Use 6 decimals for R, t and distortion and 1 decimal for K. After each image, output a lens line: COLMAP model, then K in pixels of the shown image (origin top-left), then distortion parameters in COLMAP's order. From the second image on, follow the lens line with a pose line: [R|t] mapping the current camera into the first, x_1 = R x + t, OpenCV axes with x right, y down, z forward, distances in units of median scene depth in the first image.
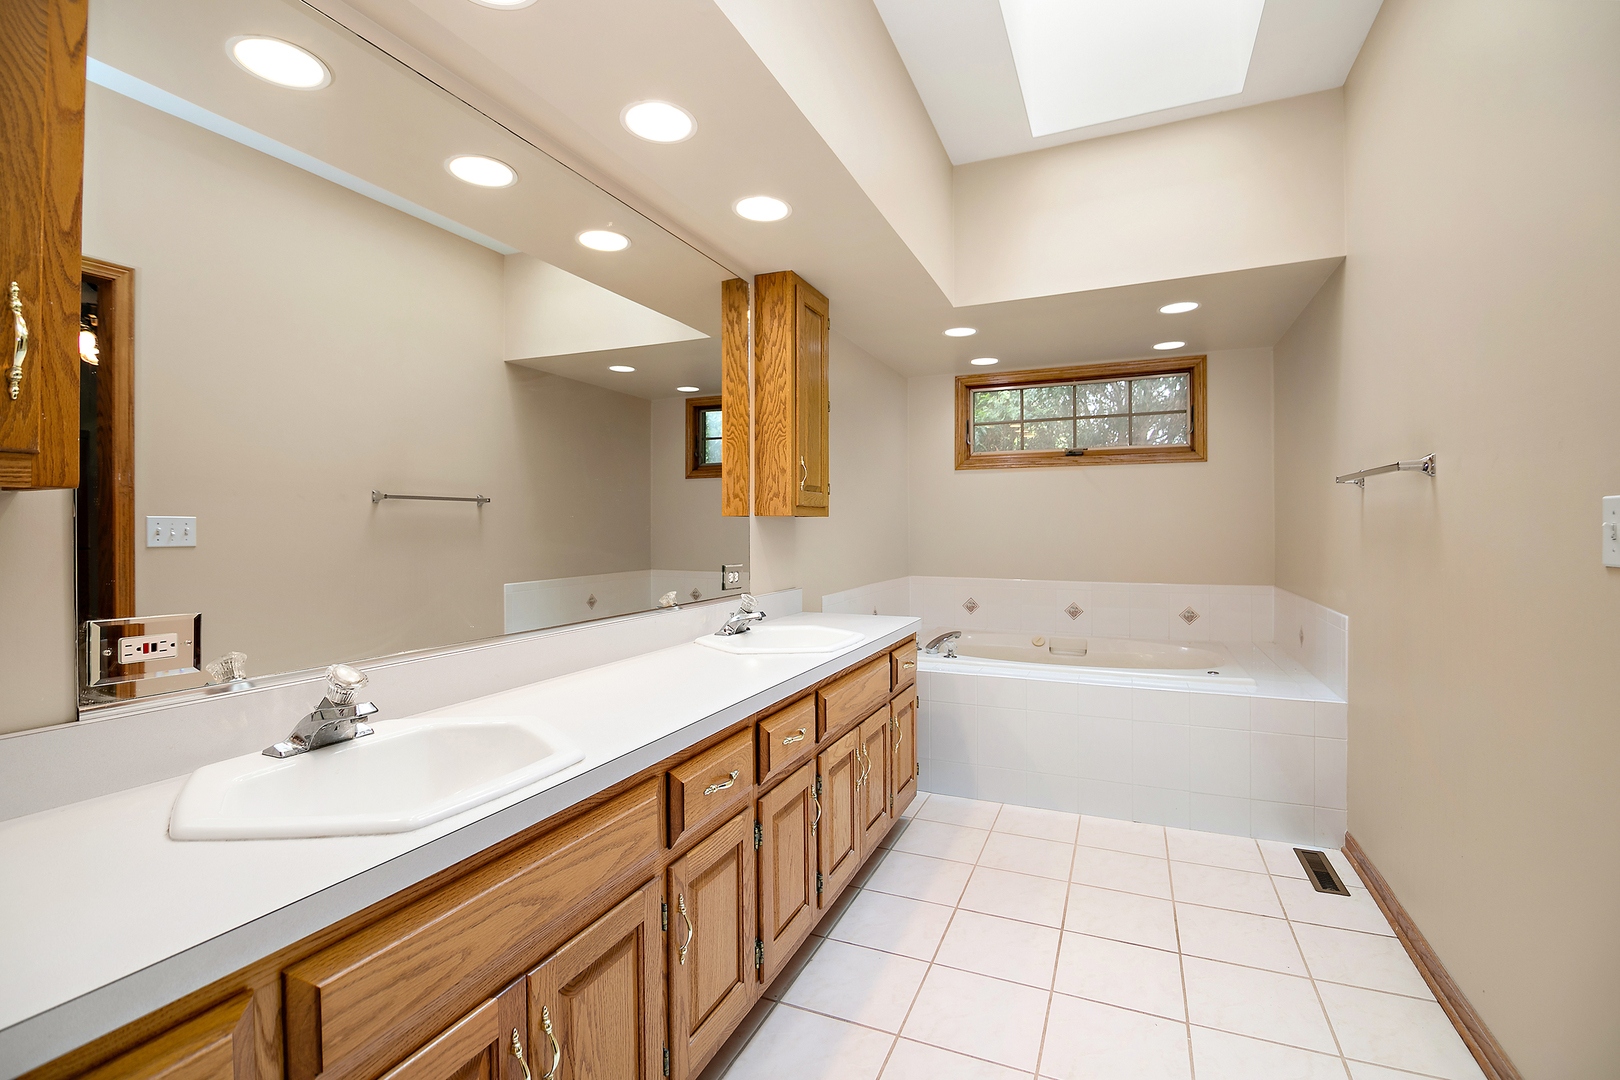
lens RADIAL K [[730.6, 0, 807.6], [0, 730.6, 532.6], [0, 0, 1]] dist [-0.000881, -0.010551]
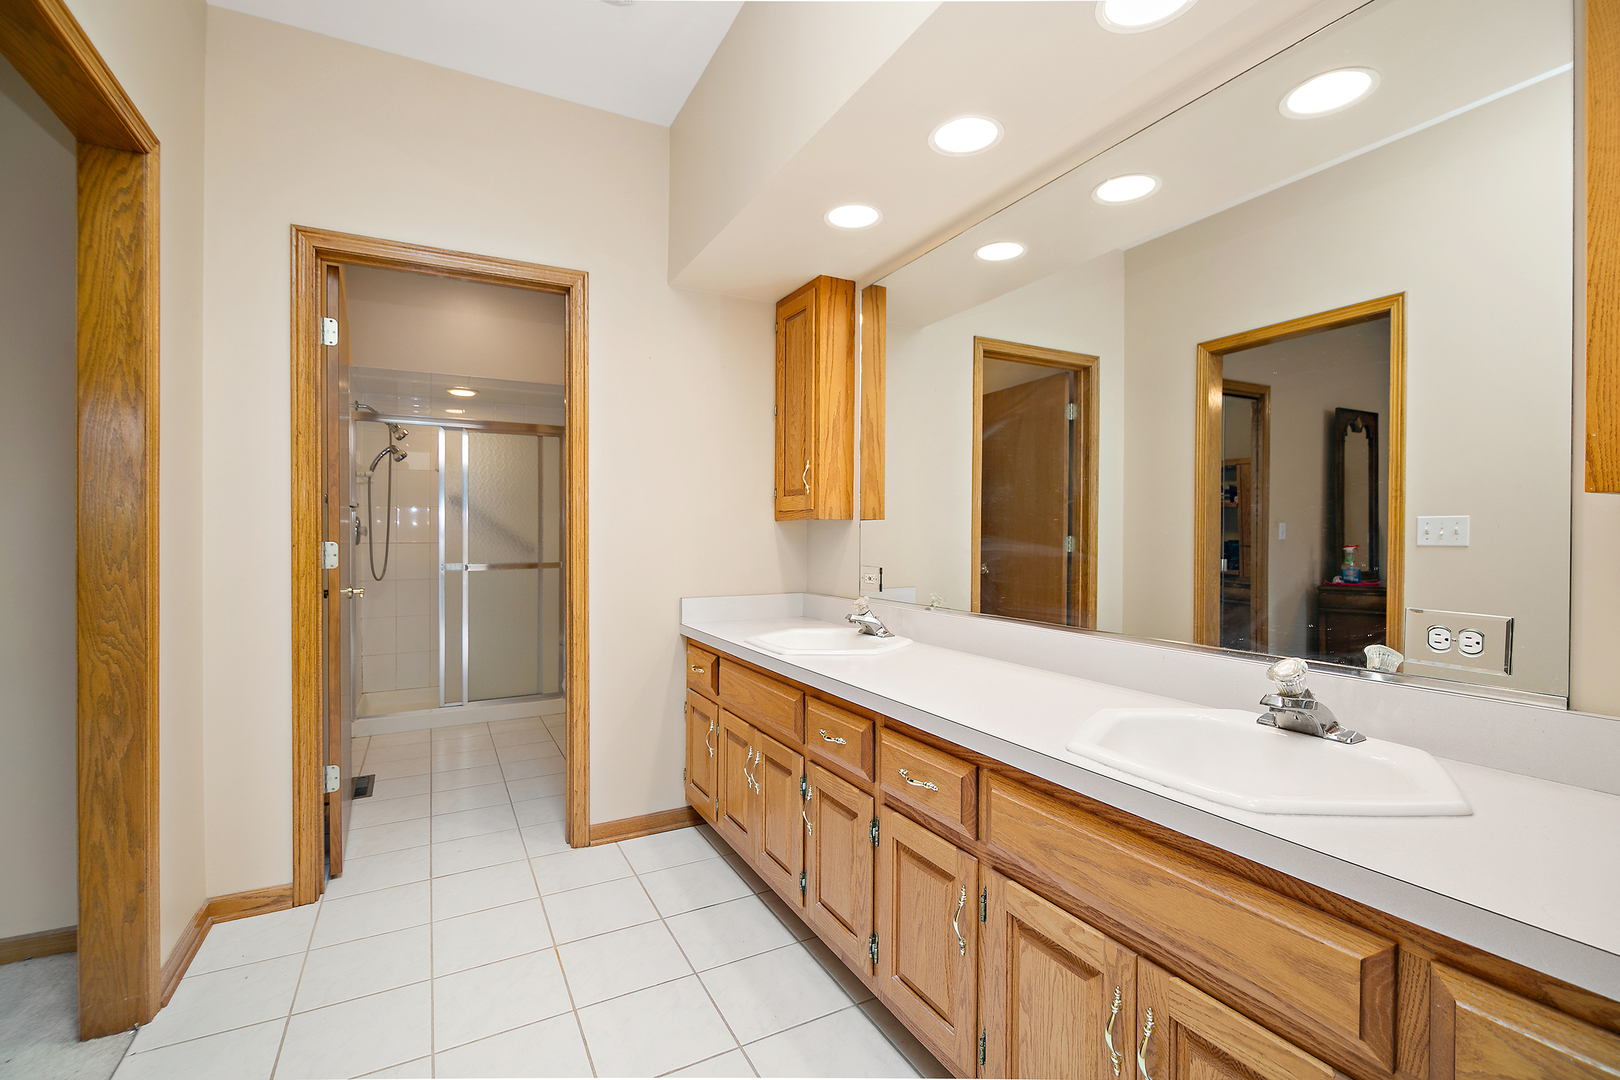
lens RADIAL K [[730.6, 0, 807.6], [0, 730.6, 532.6], [0, 0, 1]] dist [-0.000881, -0.010551]
pose [[-0.601837, 0.010294, -0.798553, 0.753805], [0.004857, 0.999946, 0.009230, -0.017402], [0.798604, 0.001677, -0.601854, 1.429887]]
